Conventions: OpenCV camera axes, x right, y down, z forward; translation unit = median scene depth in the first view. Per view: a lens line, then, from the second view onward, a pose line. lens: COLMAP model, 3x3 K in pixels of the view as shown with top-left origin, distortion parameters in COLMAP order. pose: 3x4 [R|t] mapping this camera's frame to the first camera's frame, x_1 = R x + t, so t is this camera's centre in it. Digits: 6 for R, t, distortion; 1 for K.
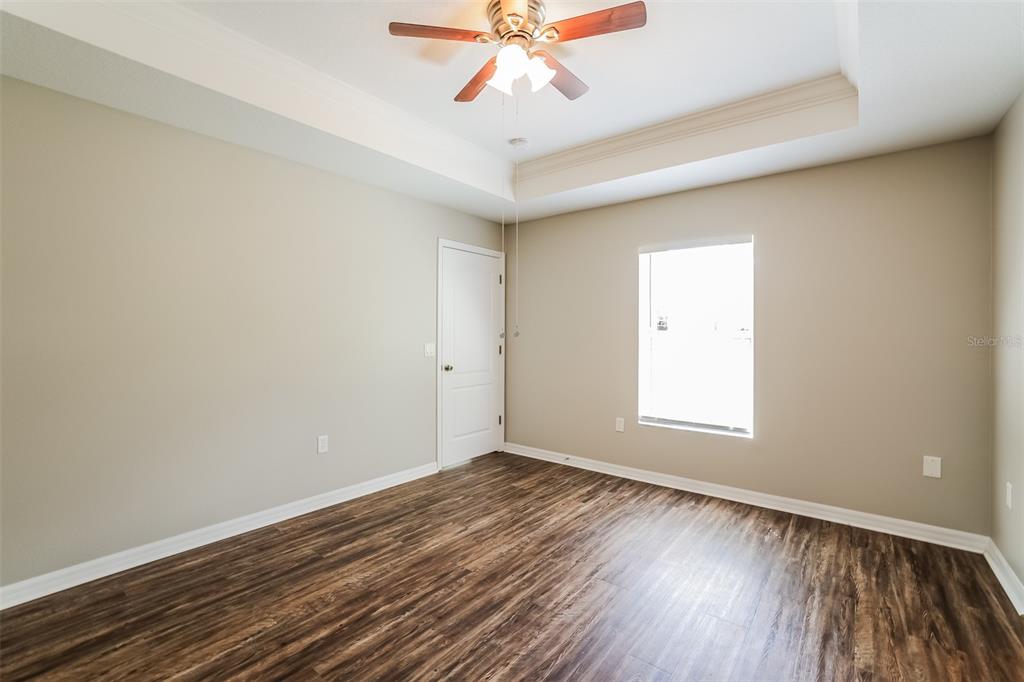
lens RADIAL K [[446.4, 0, 512.7], [0, 446.4, 341.5], [0, 0, 1]] dist [-0.025904, 0.001868]
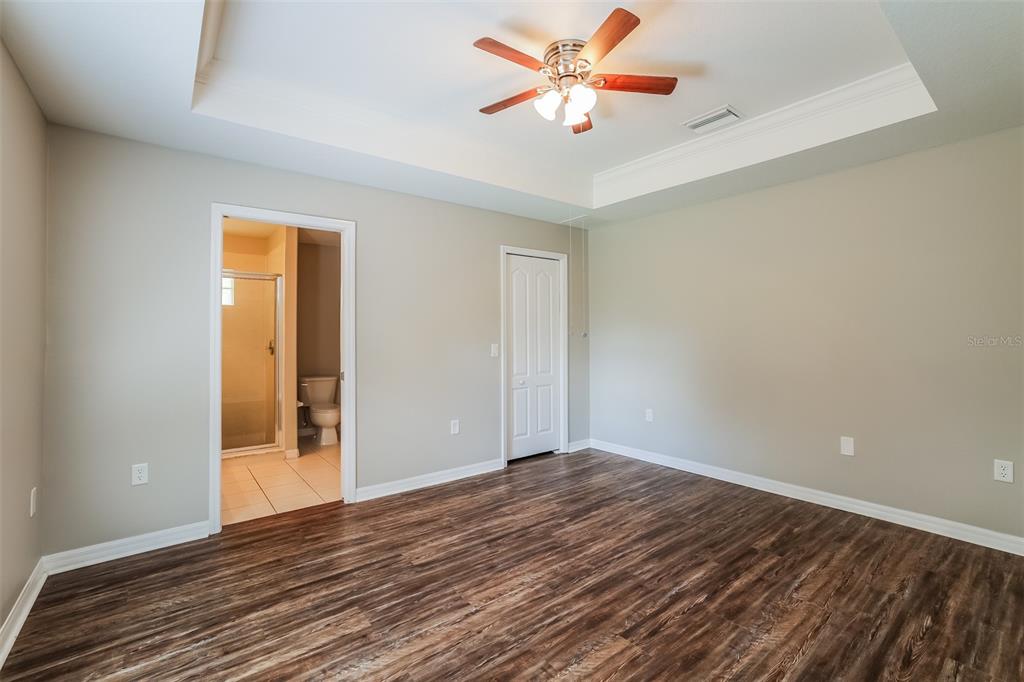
lens RADIAL K [[446.4, 0, 510.7], [0, 446.4, 333.9], [0, 0, 1]] dist [-0.025904, 0.001868]
pose [[-0.971887, 0.002954, 0.235428, -0.099648], [0.006812, 0.999856, 0.015574, -0.033323], [-0.235348, 0.016740, -0.971767, 1.965625]]
